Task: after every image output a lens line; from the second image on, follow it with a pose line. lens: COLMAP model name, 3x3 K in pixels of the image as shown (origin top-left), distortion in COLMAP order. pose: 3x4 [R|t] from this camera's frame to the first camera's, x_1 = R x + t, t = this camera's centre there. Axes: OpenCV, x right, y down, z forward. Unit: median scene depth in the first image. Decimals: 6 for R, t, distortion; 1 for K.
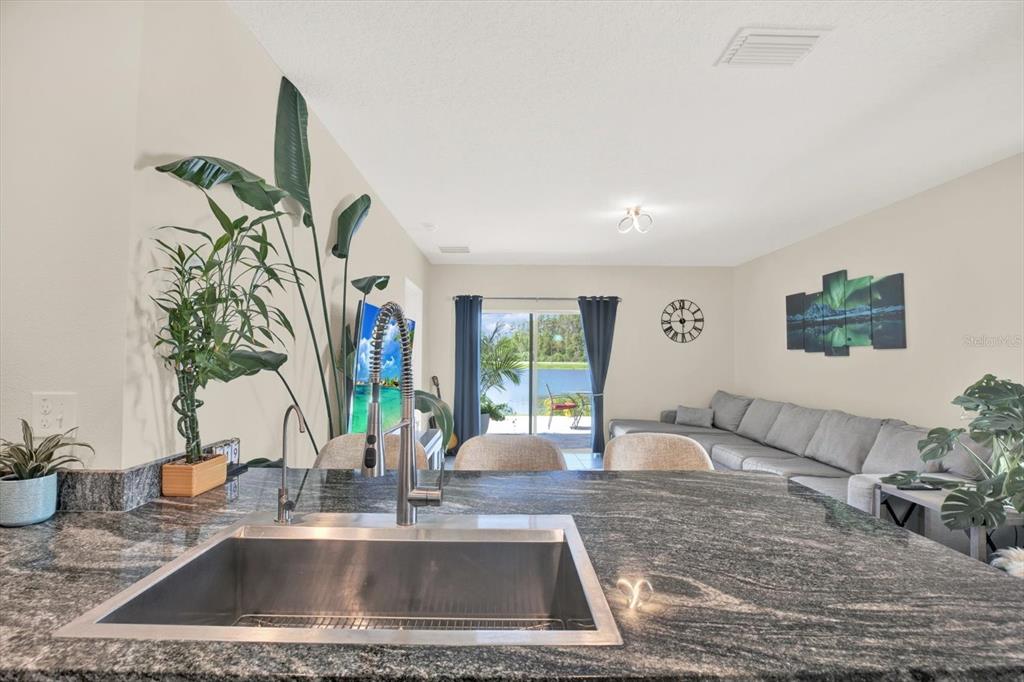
lens RADIAL K [[473.8, 0, 512.0], [0, 473.8, 341.0], [0, 0, 1]] dist [-0.027780, 0.001217]
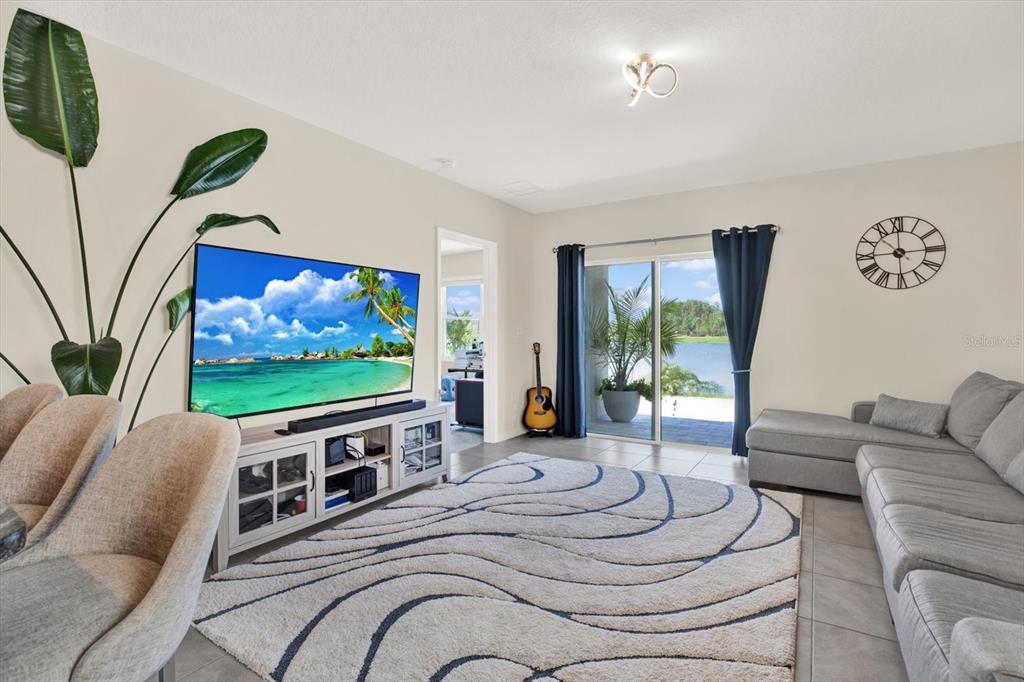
lens RADIAL K [[484.9, 0, 517.6], [0, 484.9, 335.5], [0, 0, 1]] dist [-0.028548, 0.000268]
pose [[0.840128, -0.003165, -0.542378, 0.380019], [0.025938, 0.999073, 0.034348, 0.038043], [0.541767, -0.042925, 0.839432, 0.318328]]
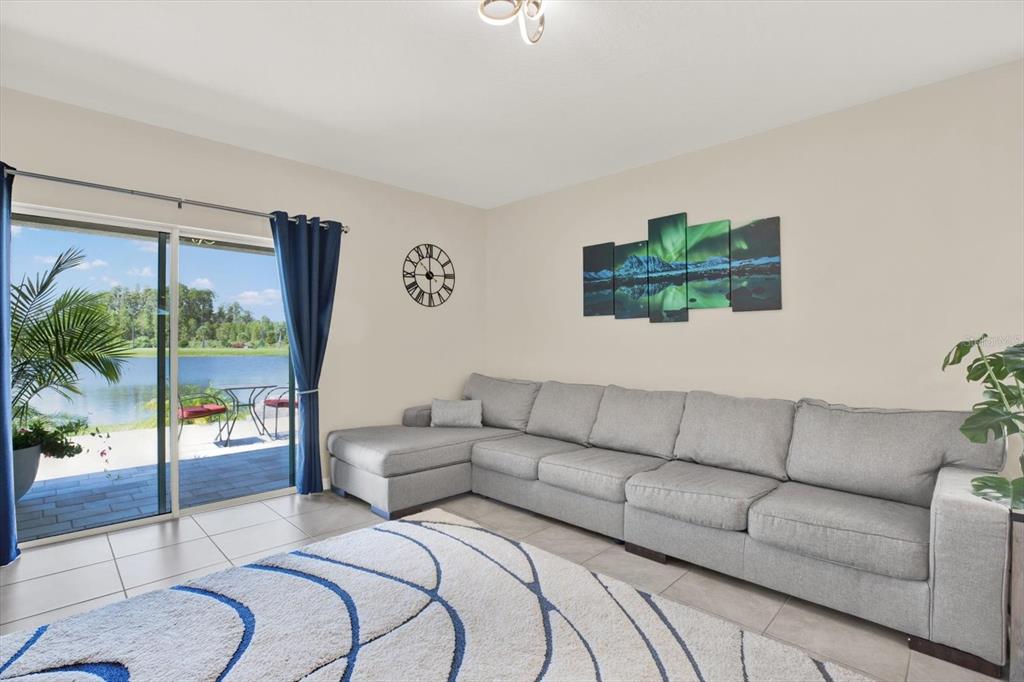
lens RADIAL K [[473.8, 0, 512.0], [0, 473.8, 341.0], [0, 0, 1]] dist [-0.027780, 0.001217]
pose [[0.717869, -0.004603, 0.696163, -0.045917], [-0.019726, 0.999442, 0.026949, 0.043762], [-0.695899, -0.033079, 0.717378, 0.562440]]
